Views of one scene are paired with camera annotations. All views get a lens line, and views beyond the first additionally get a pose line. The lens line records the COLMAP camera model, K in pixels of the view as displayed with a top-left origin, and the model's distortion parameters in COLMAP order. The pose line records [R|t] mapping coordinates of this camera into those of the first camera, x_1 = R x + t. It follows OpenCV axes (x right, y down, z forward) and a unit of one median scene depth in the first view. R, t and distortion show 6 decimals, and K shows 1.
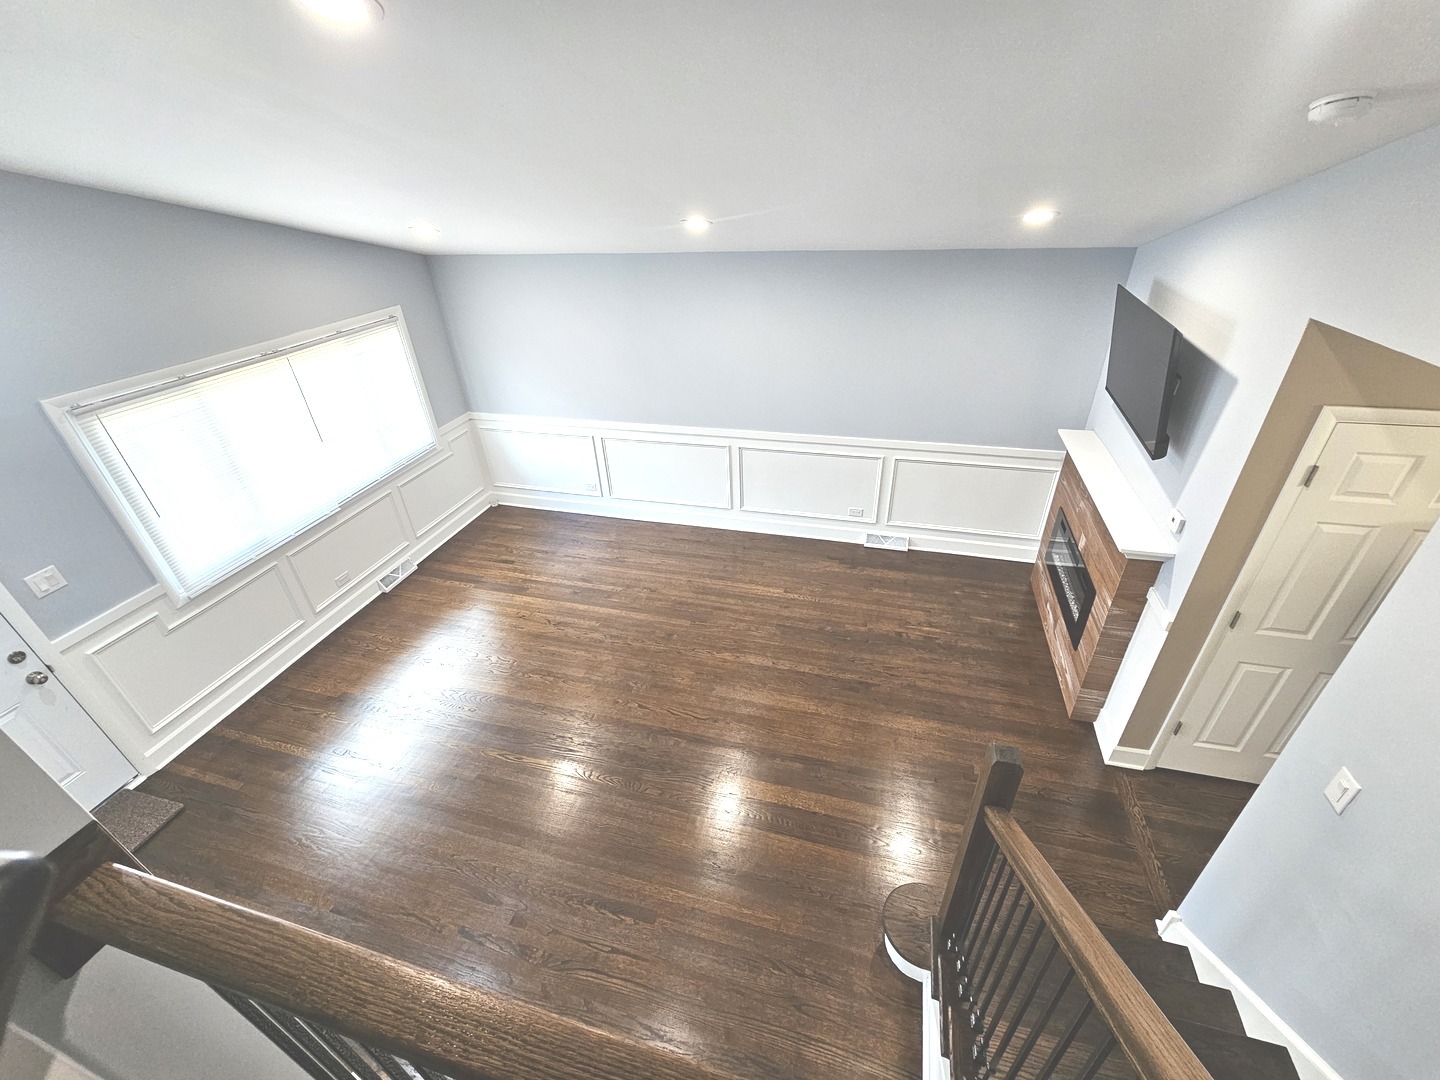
lens RADIAL K [[591.0, 0, 720.6], [0, 591.0, 540.5], [0, 0, 1]] dist [-0.003070, -0.000298]
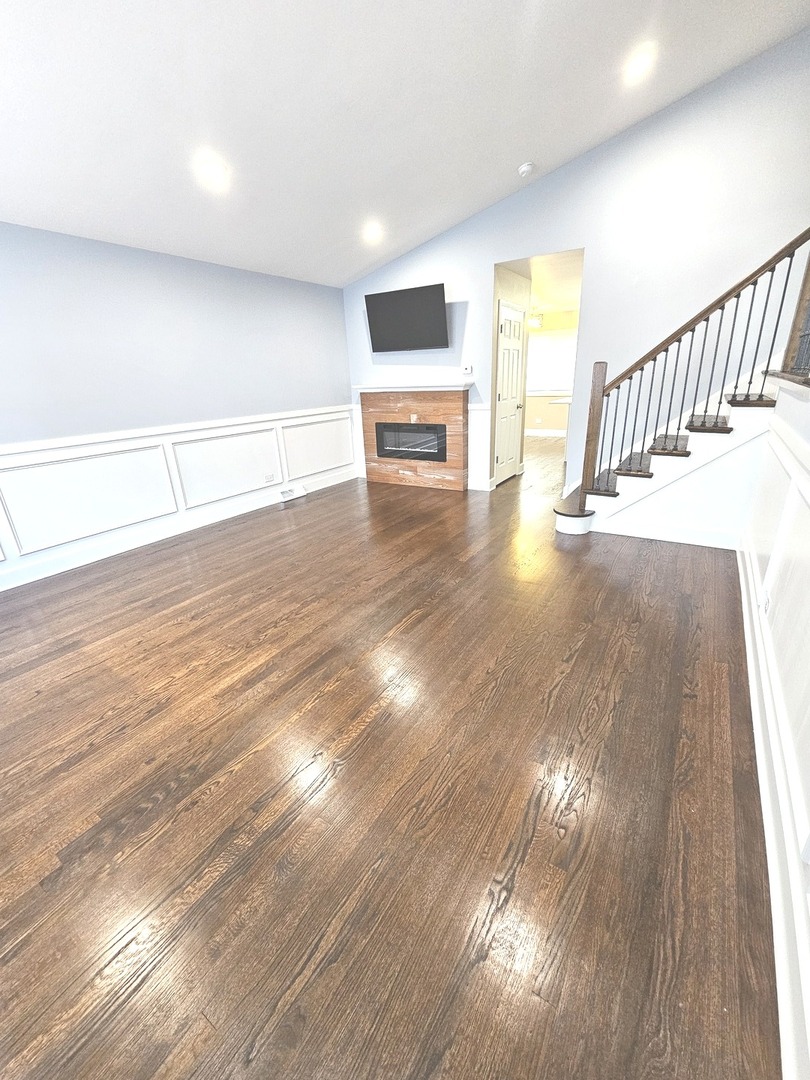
lens RADIAL K [[443.2, 0, 406.1], [0, 443.2, 539.8], [0, 0, 1]] dist [-0.003070, -0.000298]
pose [[0.303038, -0.306580, 0.902318, -0.706979], [0.521921, 0.845605, 0.112027, 0.136064], [-0.797350, 0.436990, 0.416261, 0.474232]]
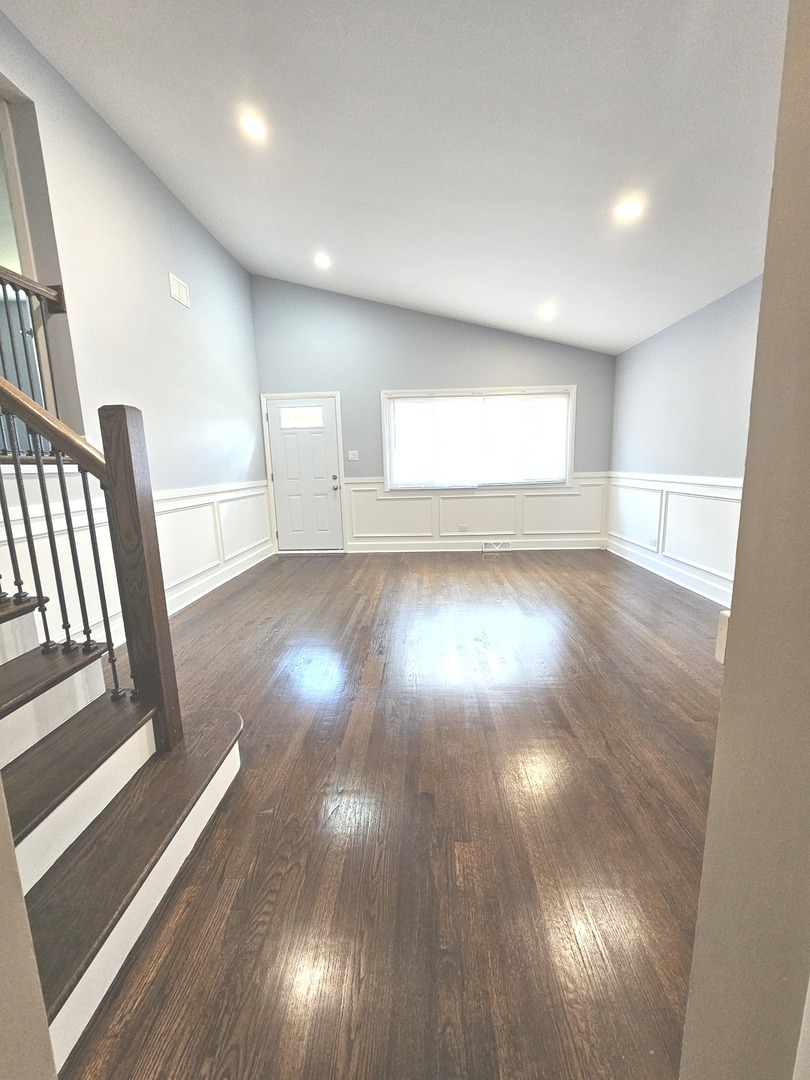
lens RADIAL K [[443.2, 0, 403.9], [0, 443.2, 541.2], [0, 0, 1]] dist [-0.003070, -0.000298]
pose [[0.225822, 0.205218, -0.952308, 0.568671], [-0.499140, 0.863865, 0.067797, 0.101139], [0.836578, 0.460025, 0.297513, 0.516201]]
